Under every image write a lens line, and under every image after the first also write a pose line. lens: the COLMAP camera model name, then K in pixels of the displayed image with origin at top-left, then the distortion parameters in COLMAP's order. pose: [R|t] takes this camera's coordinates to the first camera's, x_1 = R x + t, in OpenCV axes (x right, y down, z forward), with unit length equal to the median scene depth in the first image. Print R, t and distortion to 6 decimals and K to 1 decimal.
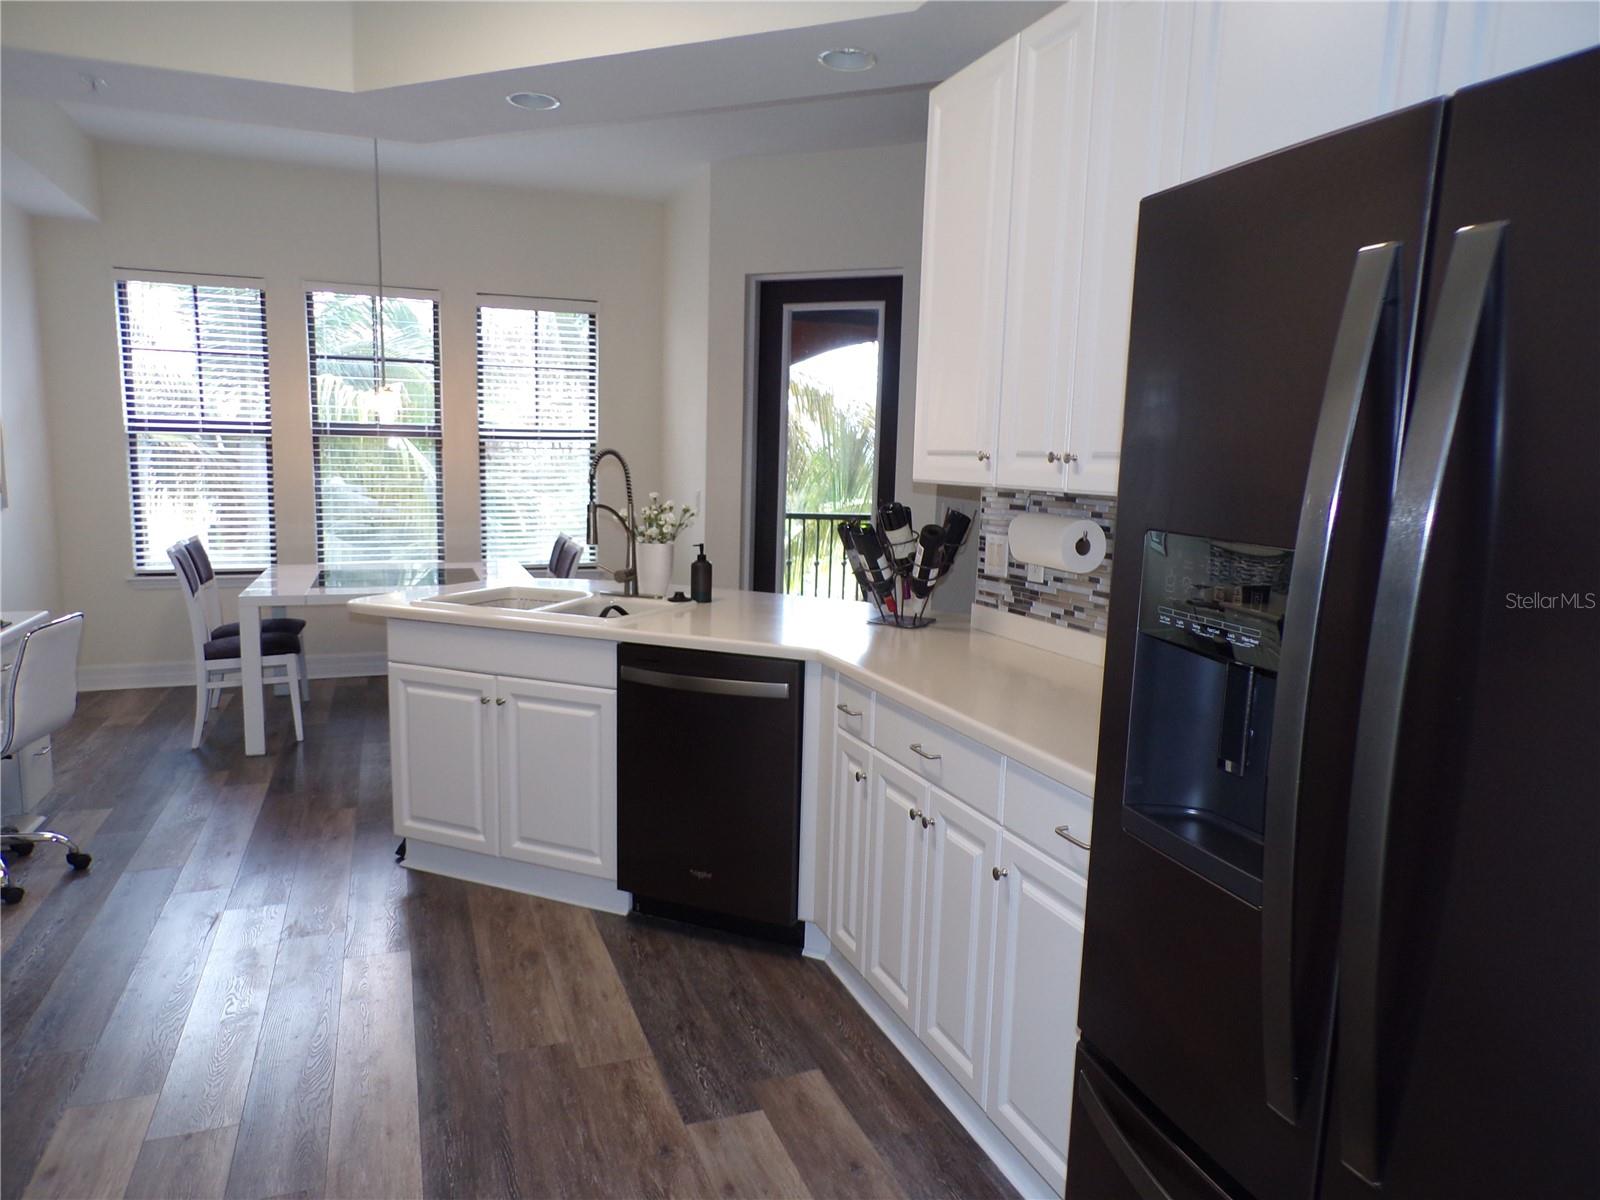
lens RADIAL K [[1092.8, 0, 796.9], [0, 1092.8, 596.1], [0, 0, 1]] dist [0.012257, 0.005913]
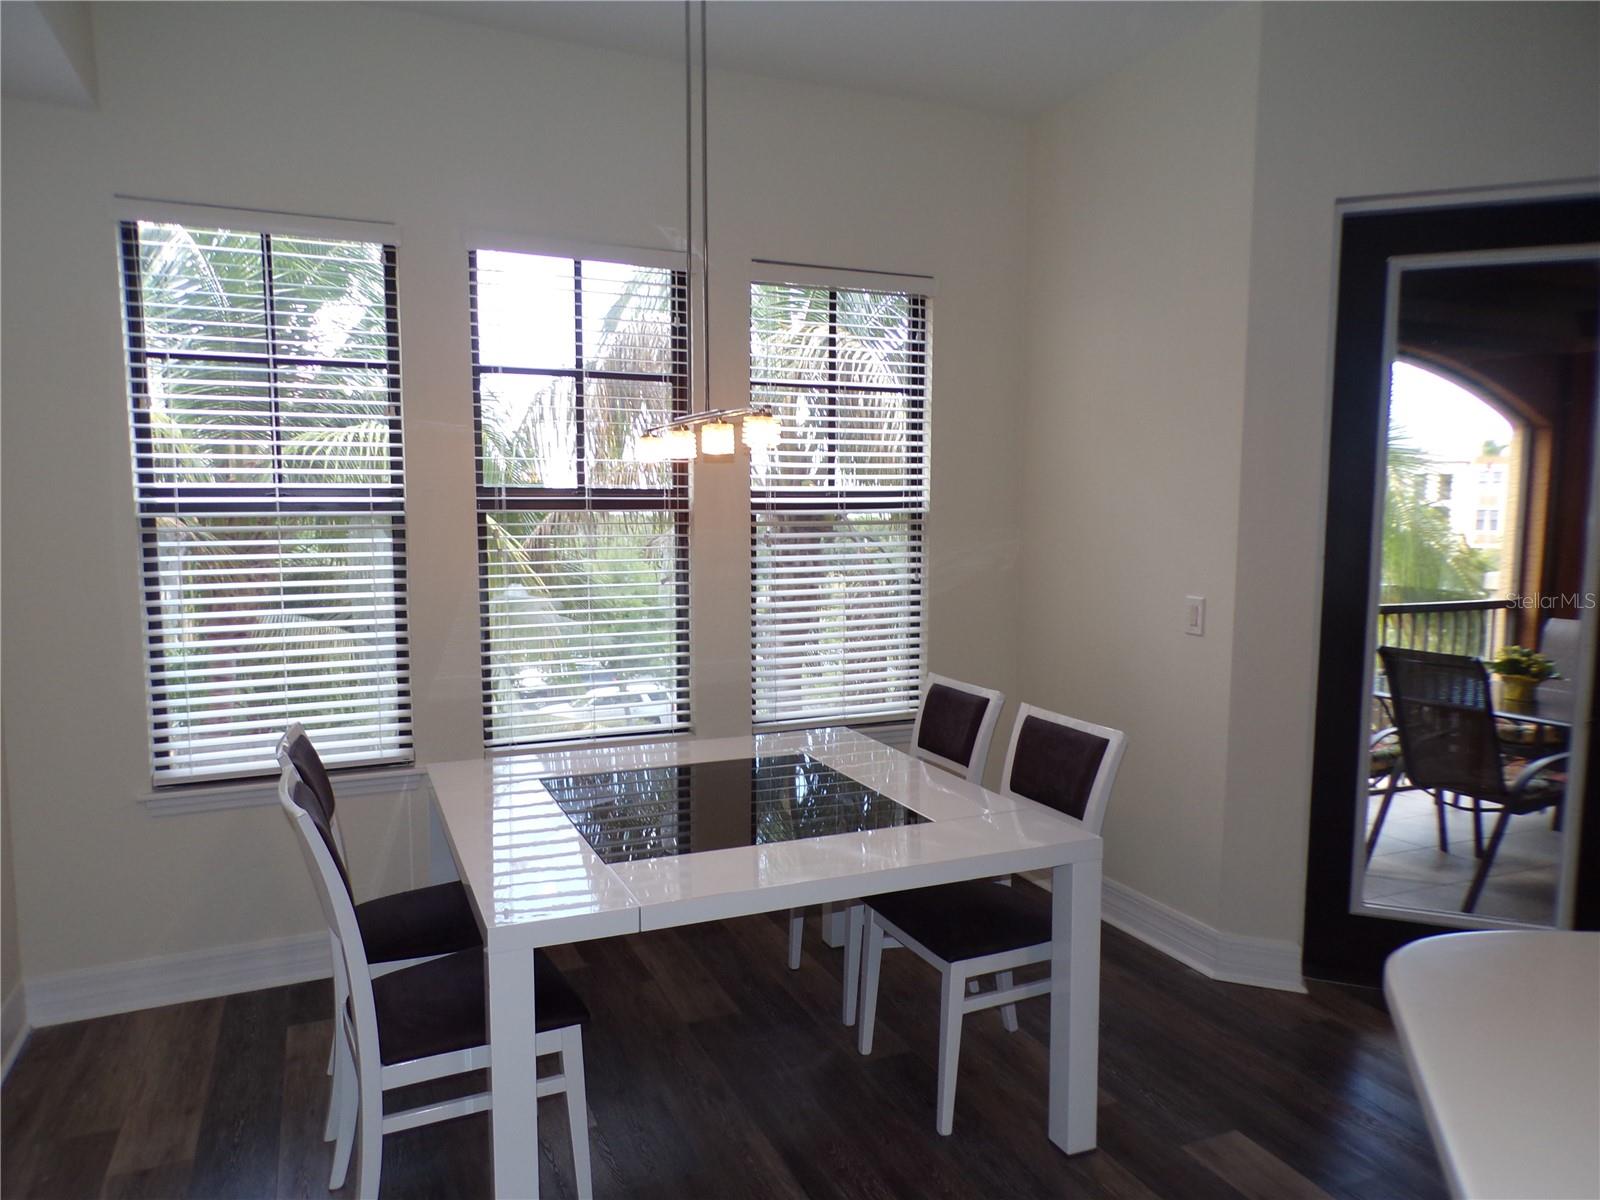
lens RADIAL K [[1092.8, 0, 777.3], [0, 1092.8, 608.6], [0, 0, 1]] dist [0.012257, 0.005913]
pose [[0.996501, -0.028945, 0.078405, -0.338426], [0.031698, 0.998915, -0.034105, -0.075136], [-0.077333, 0.036471, 0.996338, 0.447082]]
